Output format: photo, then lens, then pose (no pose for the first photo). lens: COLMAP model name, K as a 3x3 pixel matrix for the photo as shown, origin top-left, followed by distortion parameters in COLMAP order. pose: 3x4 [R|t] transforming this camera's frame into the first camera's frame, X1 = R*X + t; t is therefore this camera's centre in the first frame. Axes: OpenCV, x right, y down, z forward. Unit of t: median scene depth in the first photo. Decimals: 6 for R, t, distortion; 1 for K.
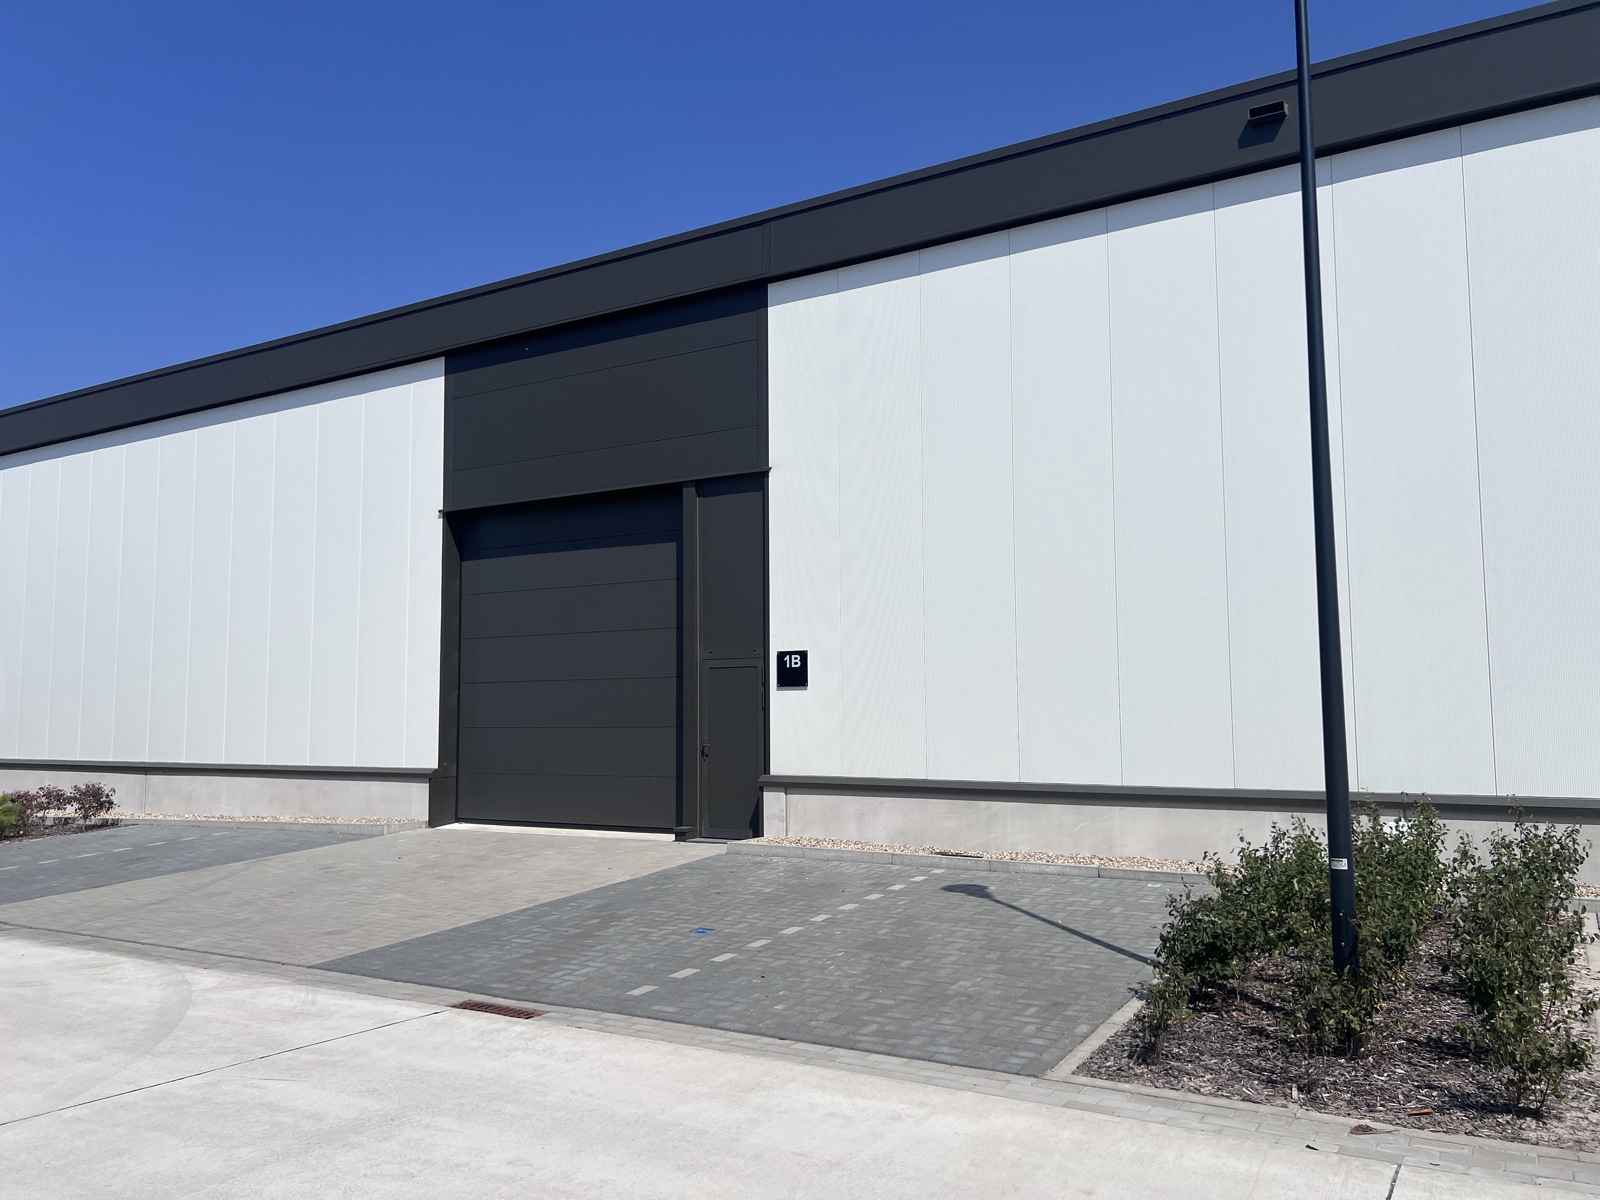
lens RADIAL K [[1197.5, 0, 800.0], [0, 1197.5, 600.0], [0, 0, 1]] dist [0.108324, -0.156119]
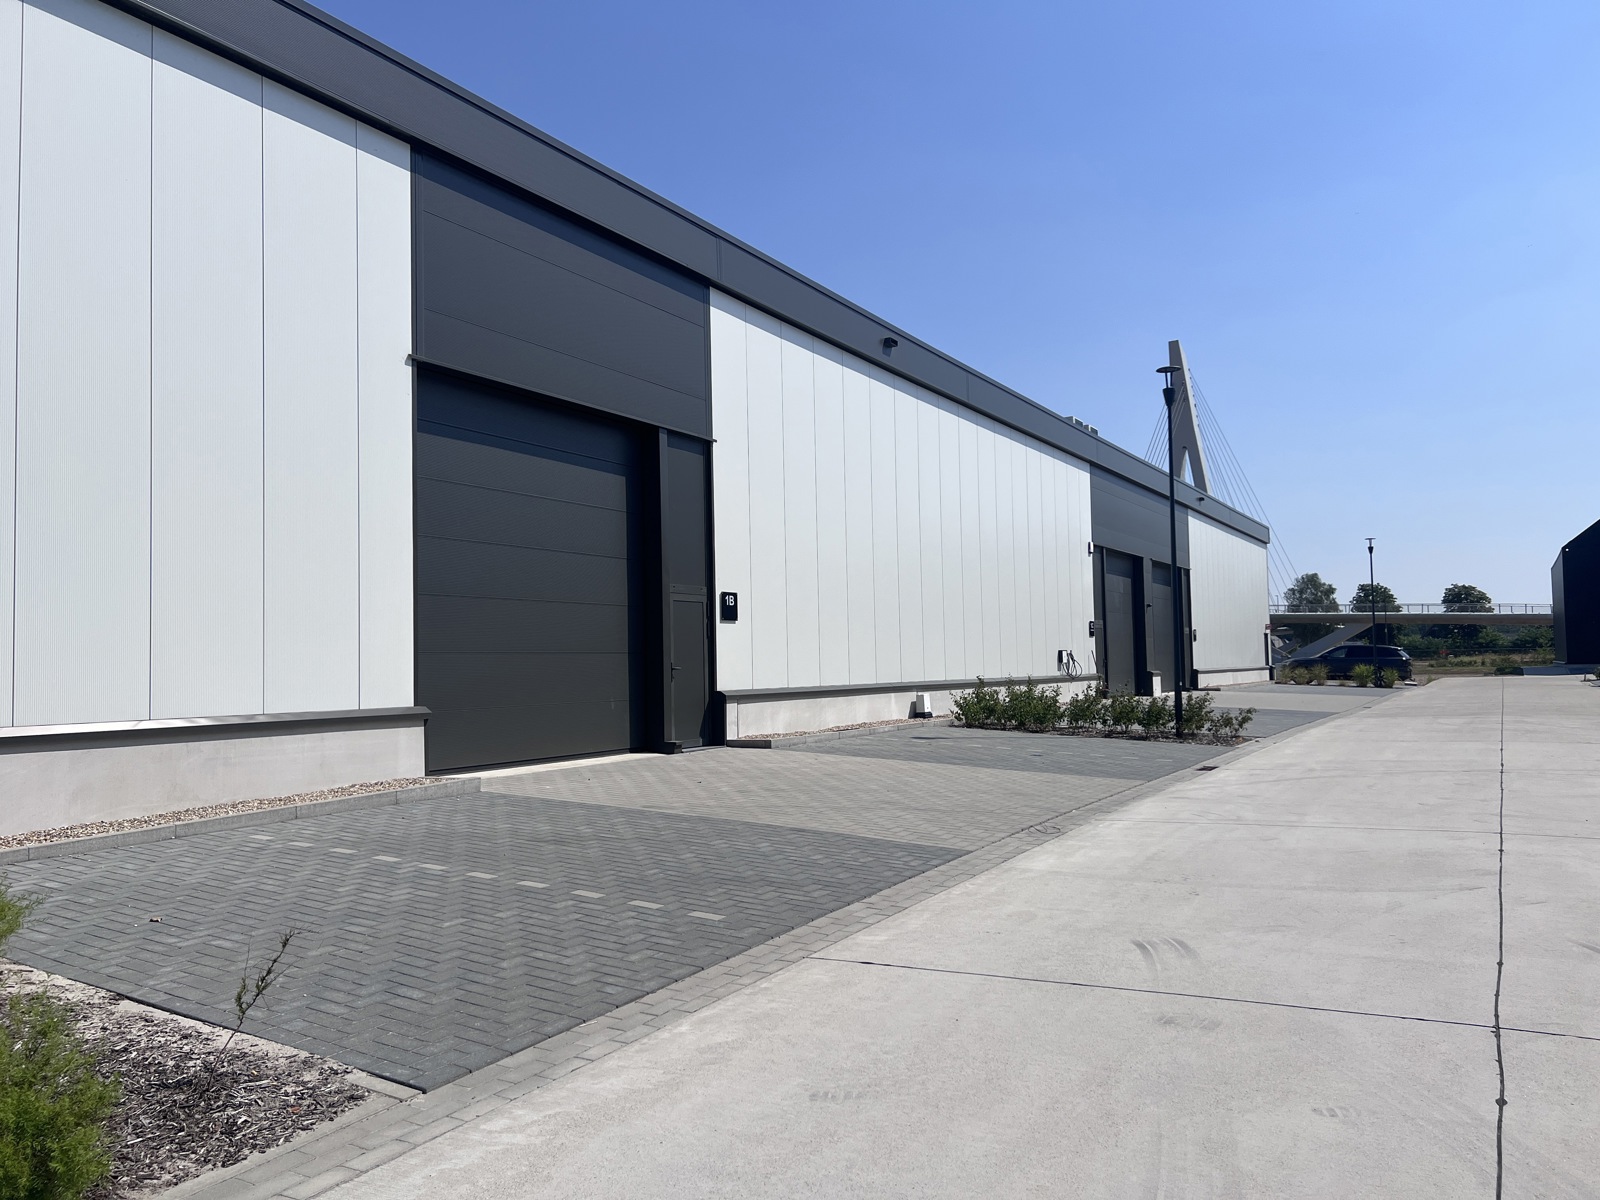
lens RADIAL K [[1214.5, 0, 800.0], [0, 1214.5, 600.0], [0, 0, 1]] dist [0.118287, -0.055954]
pose [[-0.020981, 0.065483, 0.997633, -1.210409], [-0.068885, 0.995387, -0.066785, 0.123824], [-0.997404, -0.070123, -0.016374, 0.894318]]
